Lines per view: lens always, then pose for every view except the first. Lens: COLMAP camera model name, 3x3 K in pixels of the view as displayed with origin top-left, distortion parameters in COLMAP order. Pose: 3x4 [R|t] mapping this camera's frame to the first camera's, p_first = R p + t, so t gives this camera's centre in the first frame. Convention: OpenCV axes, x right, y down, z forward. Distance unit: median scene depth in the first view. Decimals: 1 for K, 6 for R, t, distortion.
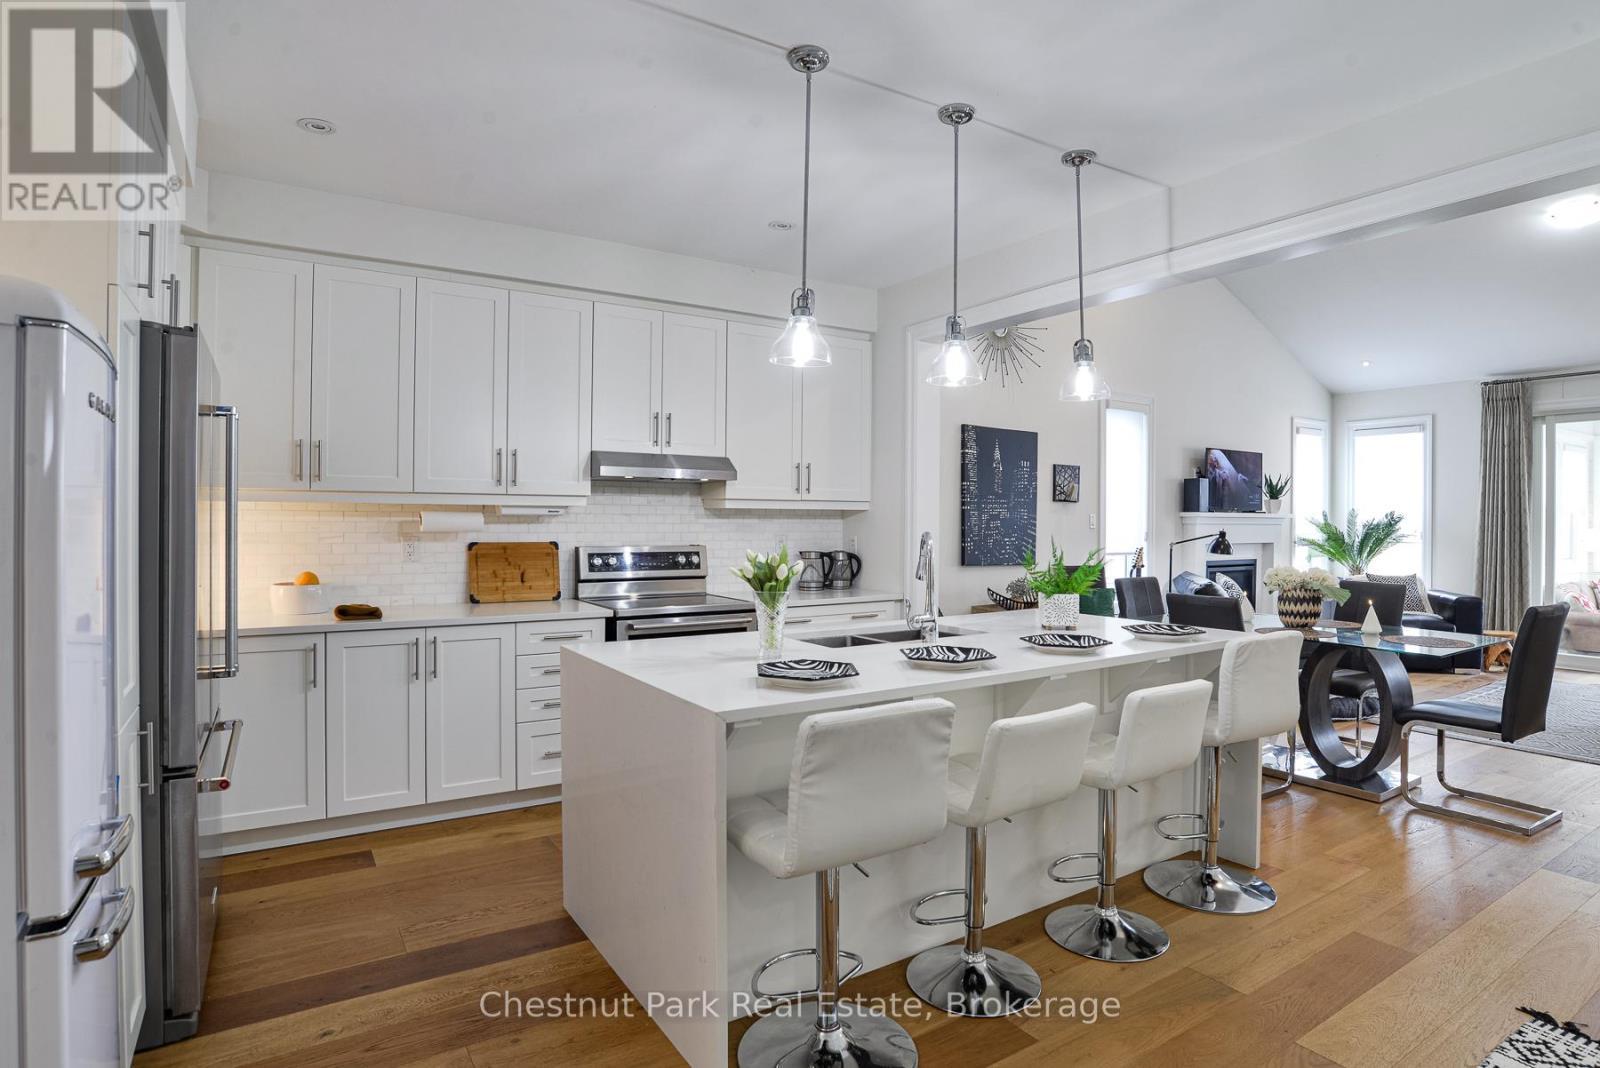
lens RADIAL K [[854.3, 0, 798.7], [0, 854.3, 528.0], [0, 0, 1]] dist [-0.037816, 0.002450]
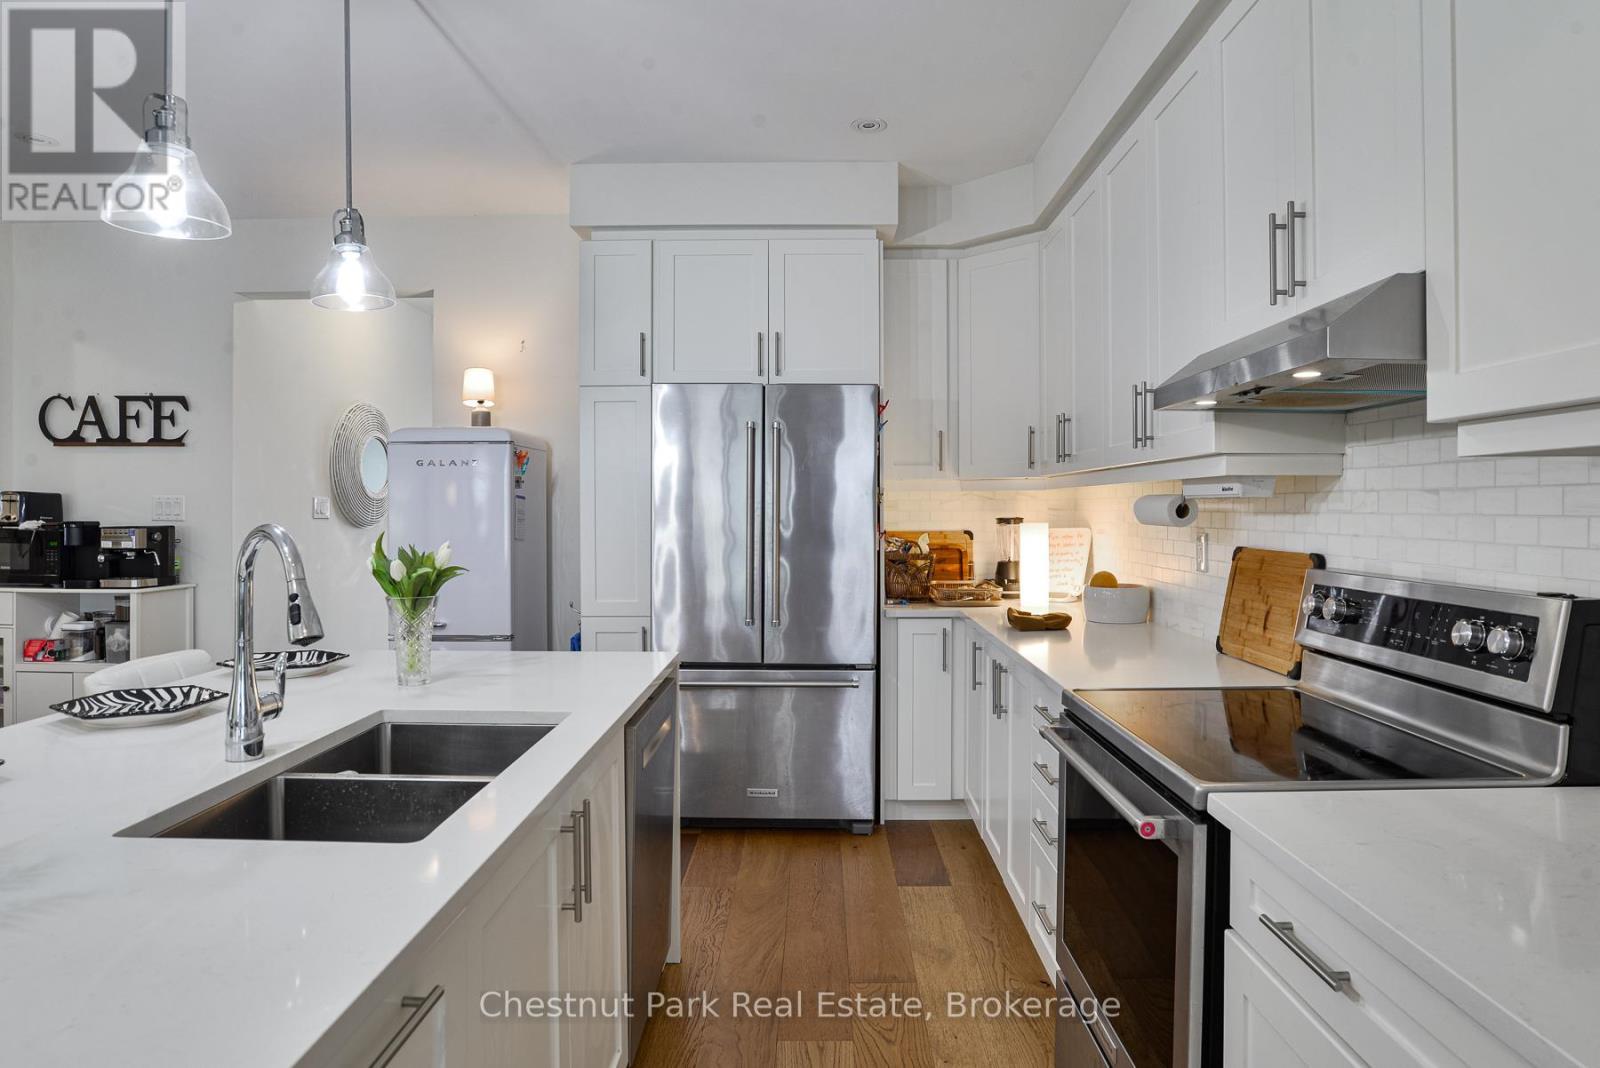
lens RADIAL K [[926.5, 0, 796.5], [0, 926.5, 521.7], [0, 0, 1]] dist [-0.038335, 0.000834]
pose [[-0.557343, 0.009392, -0.830229, 0.286944], [-0.006754, 0.999852, 0.015845, -0.007383], [0.830255, 0.014439, -0.557197, 1.080061]]
